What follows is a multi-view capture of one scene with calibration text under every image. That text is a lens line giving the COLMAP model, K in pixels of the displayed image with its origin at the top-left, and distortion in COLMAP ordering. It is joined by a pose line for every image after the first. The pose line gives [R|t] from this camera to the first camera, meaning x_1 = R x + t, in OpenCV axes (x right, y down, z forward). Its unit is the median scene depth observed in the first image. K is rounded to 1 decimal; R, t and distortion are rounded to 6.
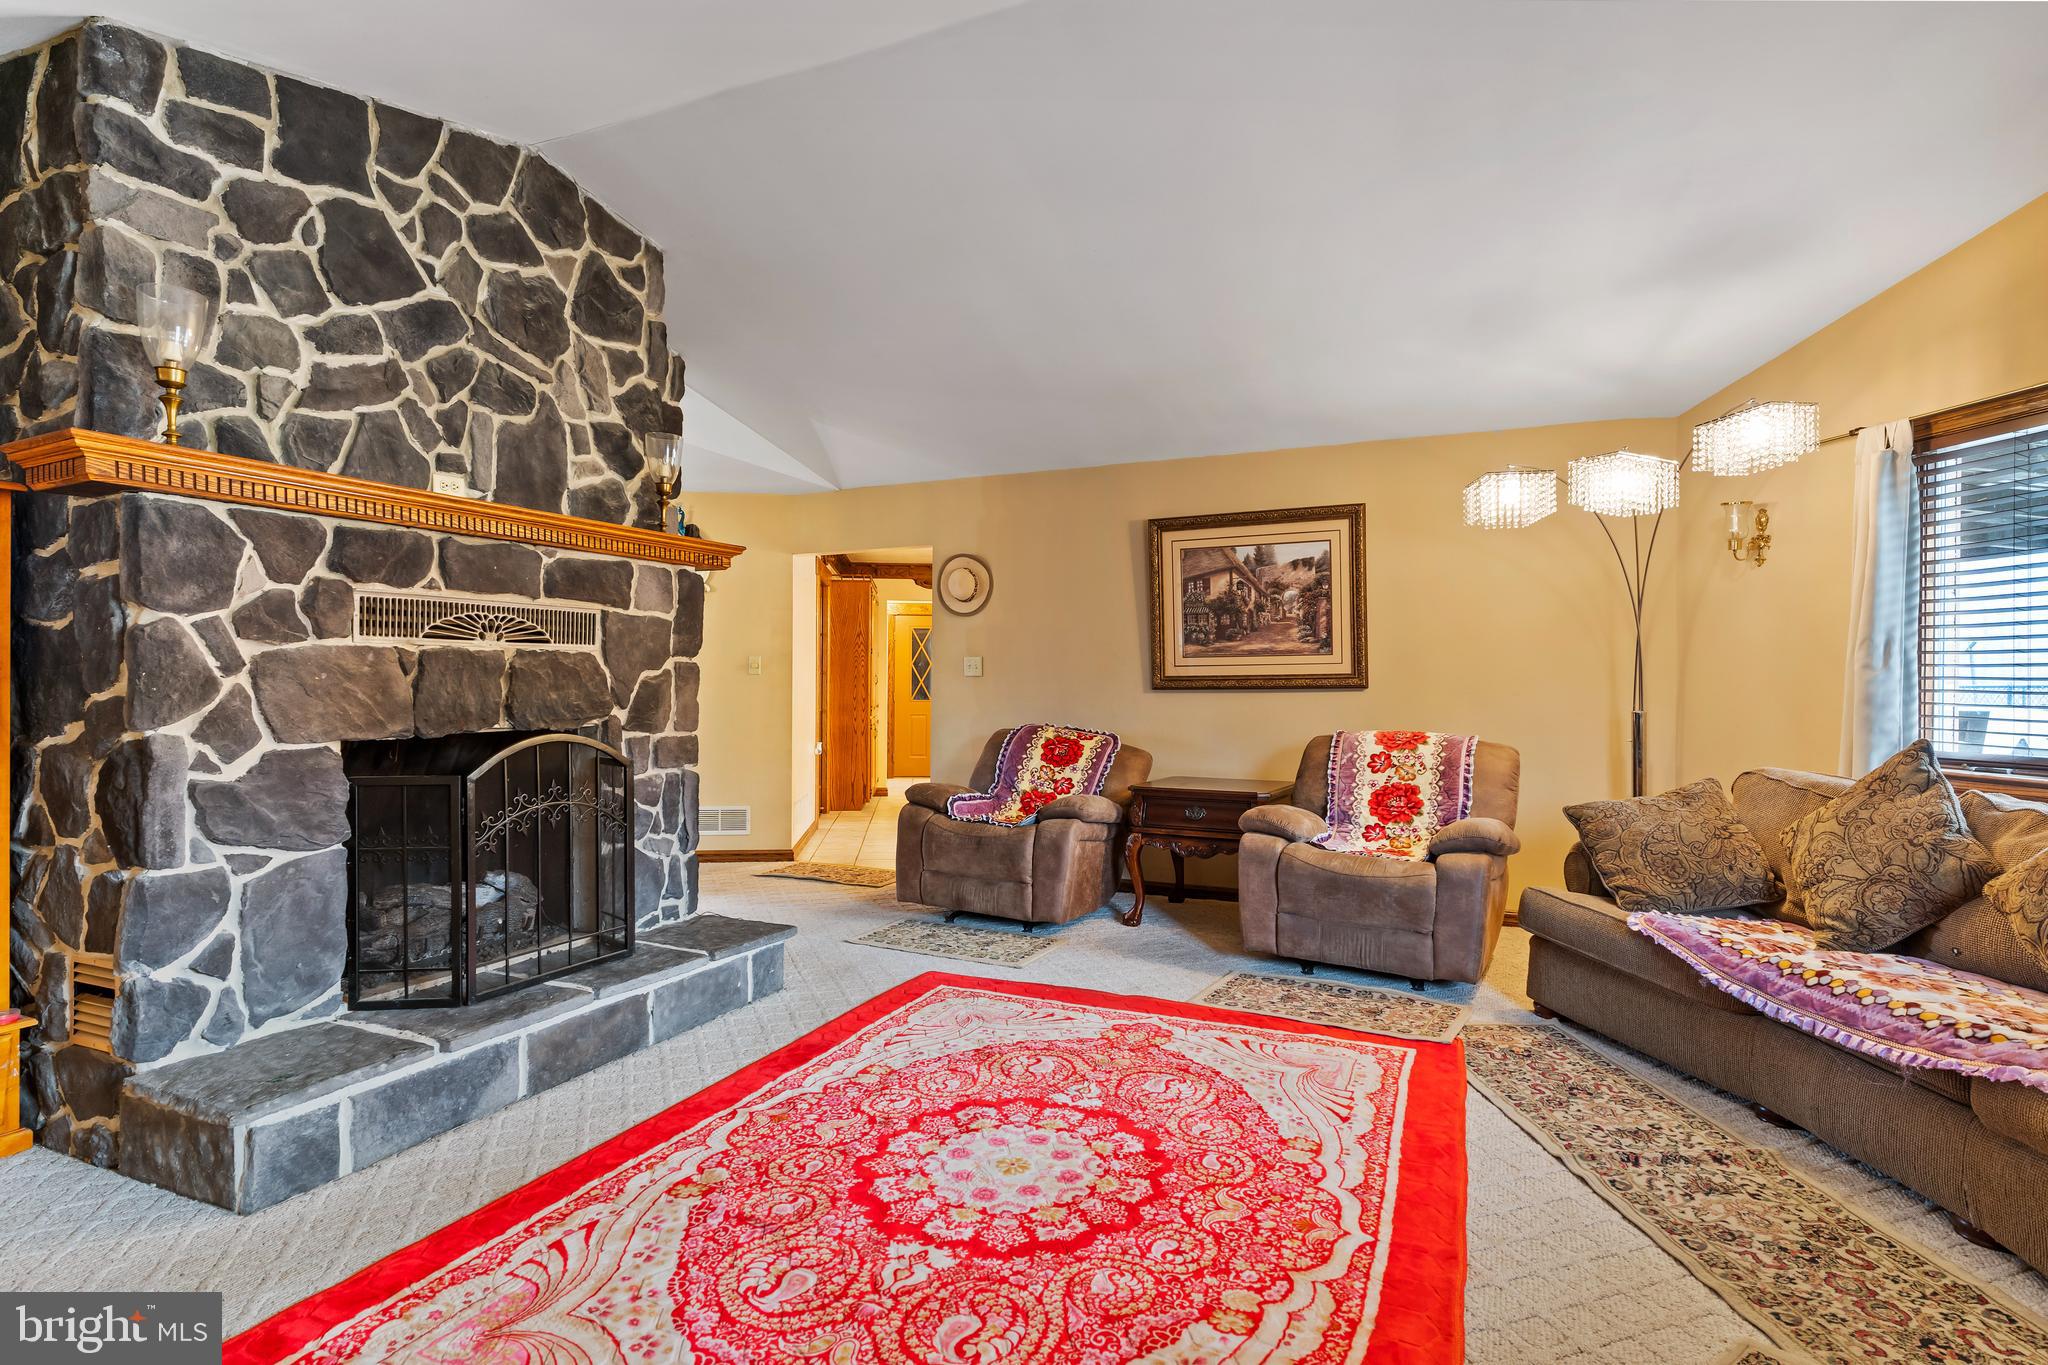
lens RADIAL K [[1046.0, 0, 1018.5], [0, 1046.0, 685.0], [0, 0, 1]] dist [-0.011796, 0.002914]
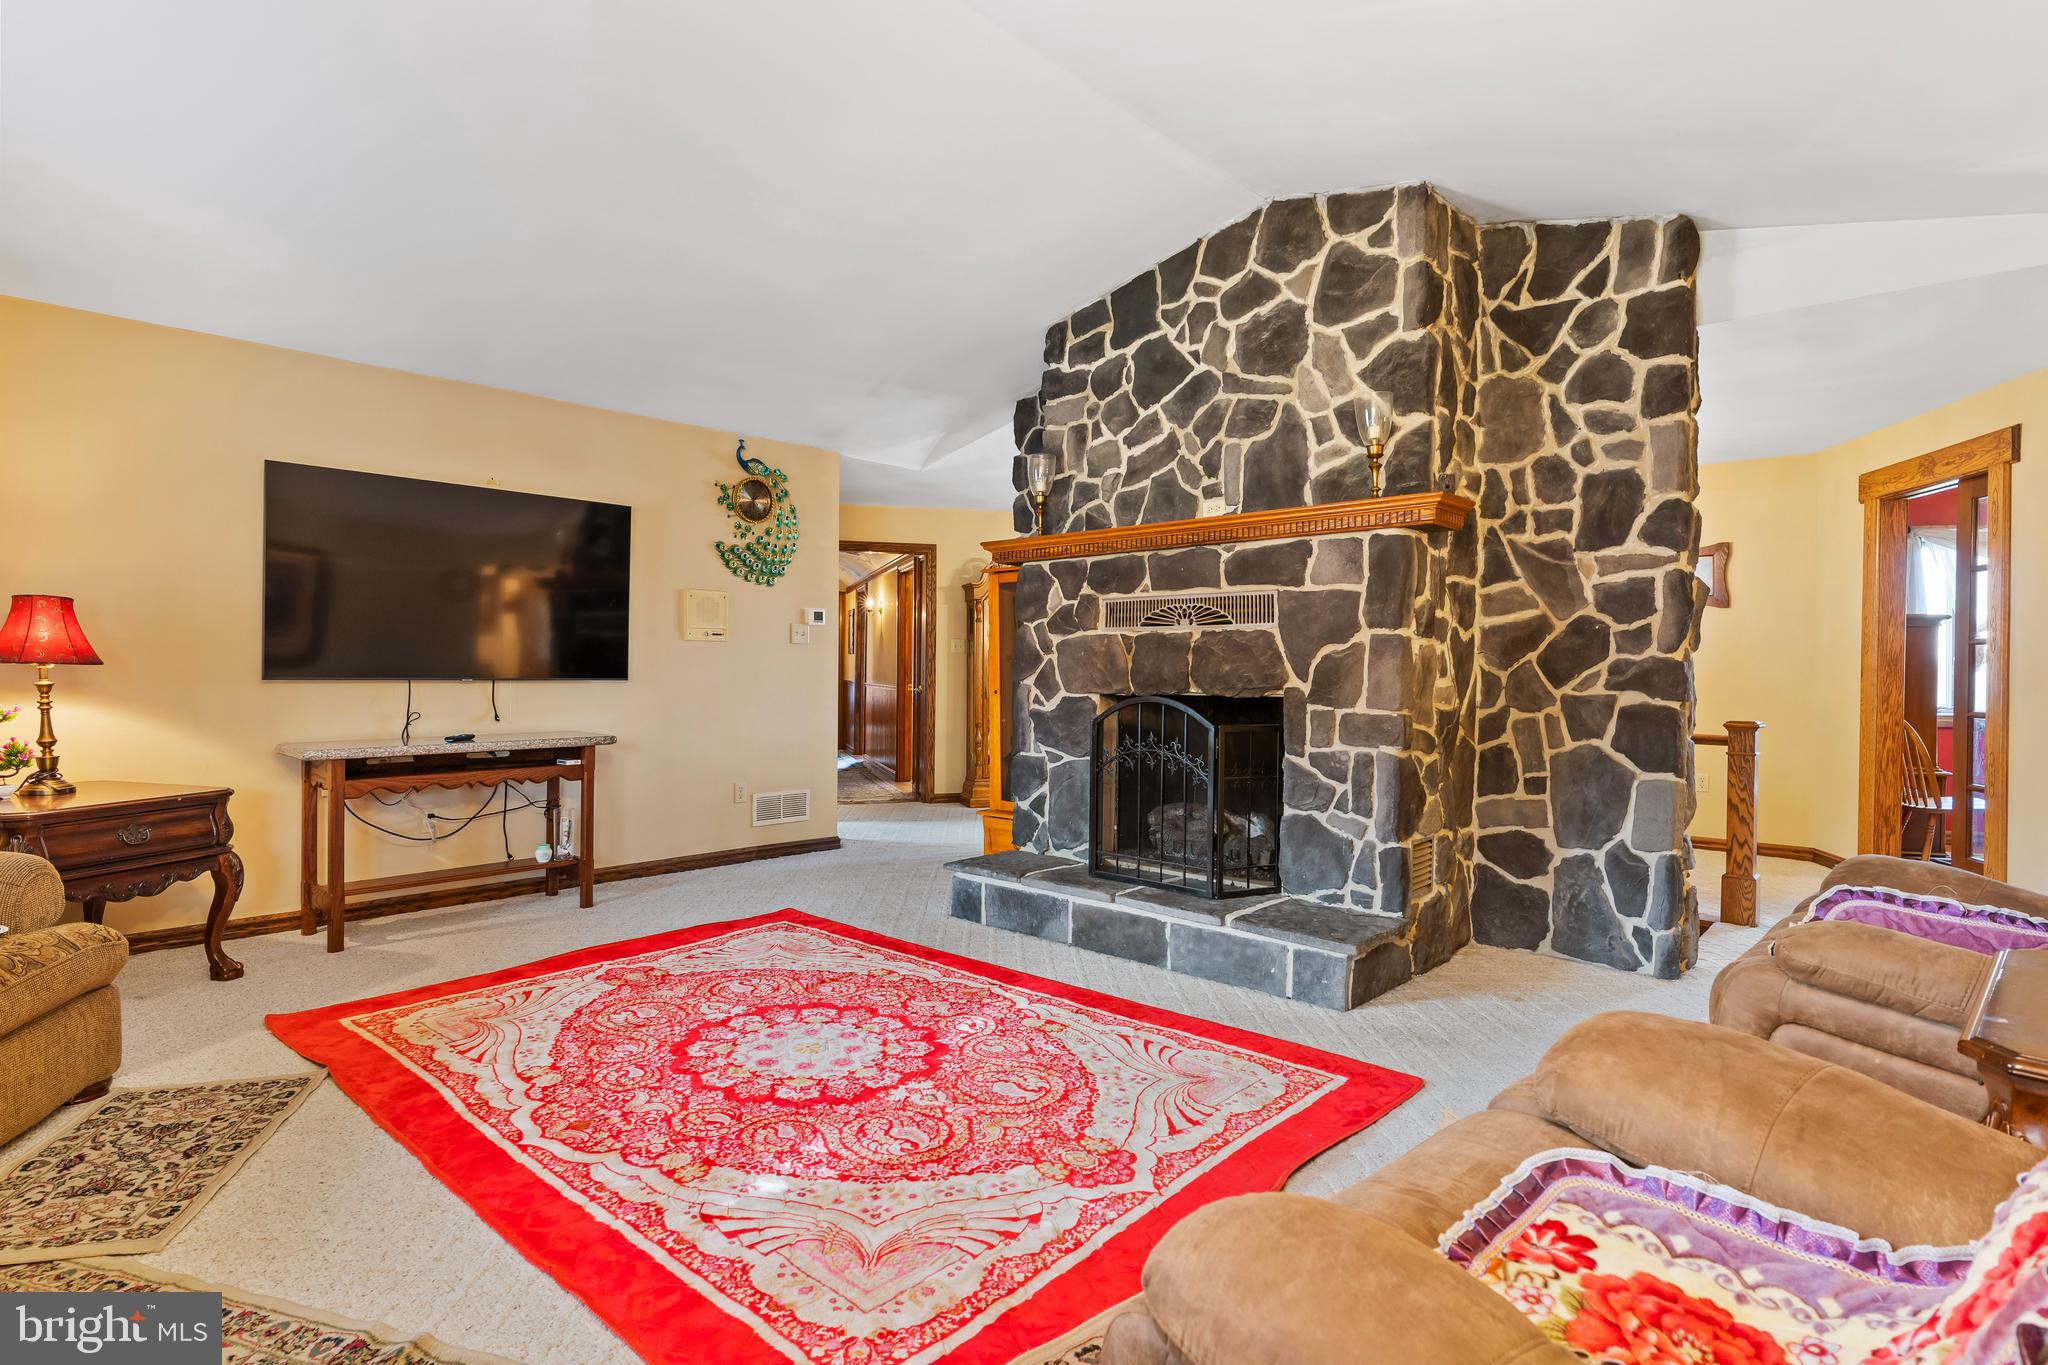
lens RADIAL K [[1046.0, 0, 1021.2], [0, 1046.0, 677.4], [0, 0, 1]] dist [-0.011796, 0.002914]
pose [[-0.317449, 0.003677, -0.948268, 0.873451], [-0.009952, 0.999924, 0.007209, 0.017017], [0.948223, 0.011726, -0.317388, 1.328402]]
